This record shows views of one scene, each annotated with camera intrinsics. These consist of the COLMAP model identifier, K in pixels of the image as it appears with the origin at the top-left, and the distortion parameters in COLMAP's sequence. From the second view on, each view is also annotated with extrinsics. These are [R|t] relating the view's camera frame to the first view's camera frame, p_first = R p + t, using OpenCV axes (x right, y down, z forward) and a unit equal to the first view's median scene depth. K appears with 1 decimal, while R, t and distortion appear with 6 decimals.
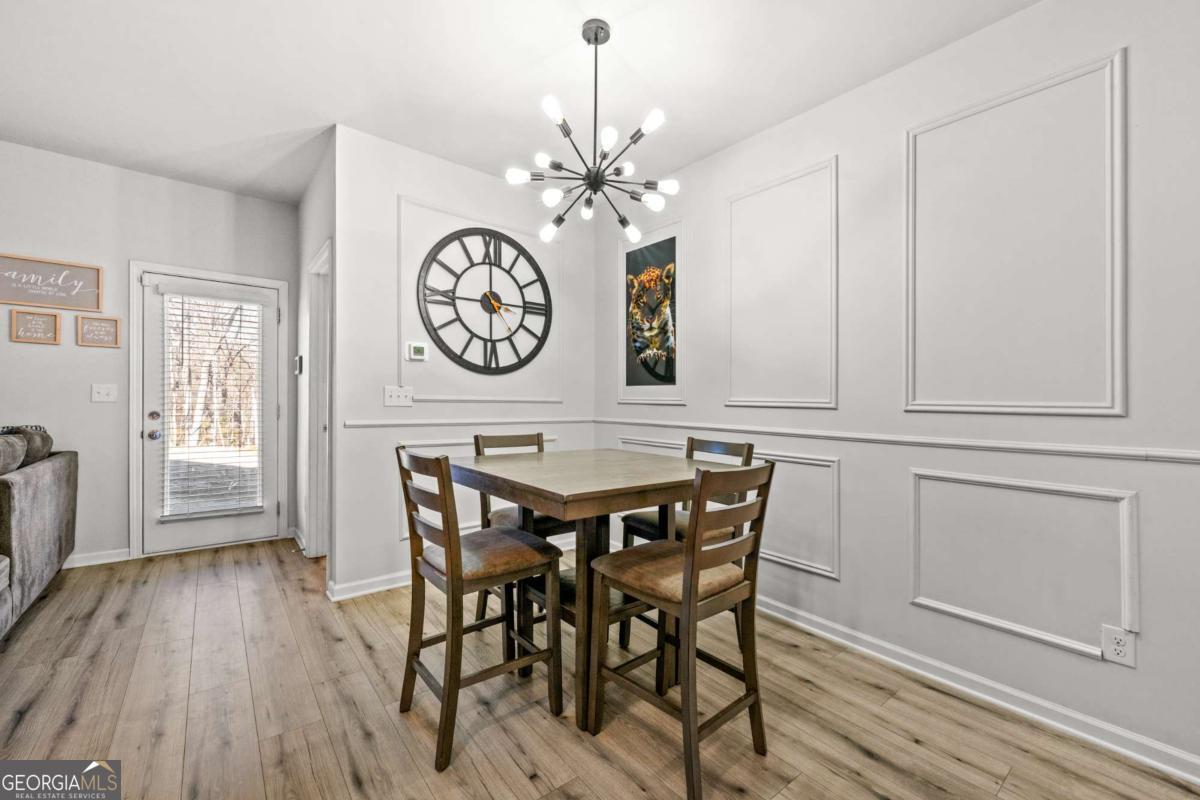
lens RADIAL K [[488.6, 0, 603.2], [0, 488.6, 390.1], [0, 0, 1]] dist [-0.005273, 0.001249]
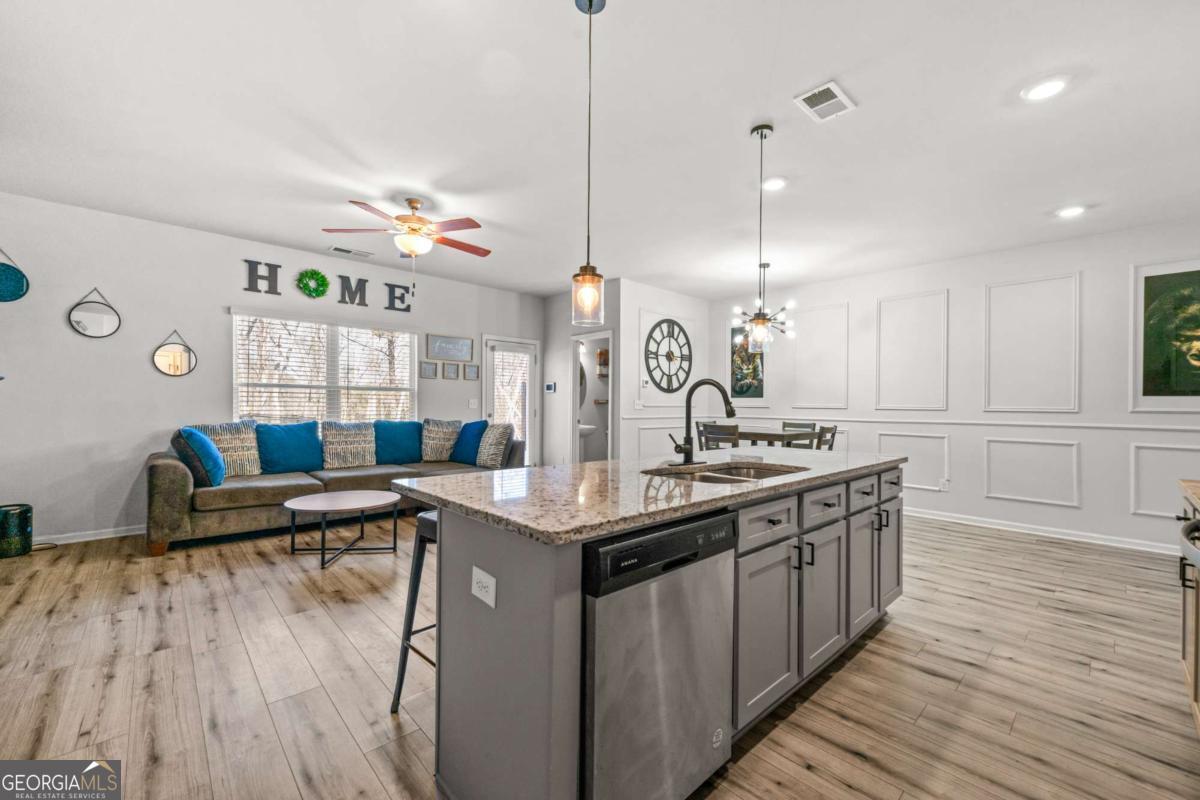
lens RADIAL K [[488.6, 0, 602.0], [0, 488.6, 405.0], [0, 0, 1]] dist [-0.005273, 0.001249]
pose [[0.996961, -0.008214, 0.077464, -0.669264], [0.006475, 0.999722, 0.022665, -0.030260], [-0.077629, -0.022095, 0.996737, -0.957928]]
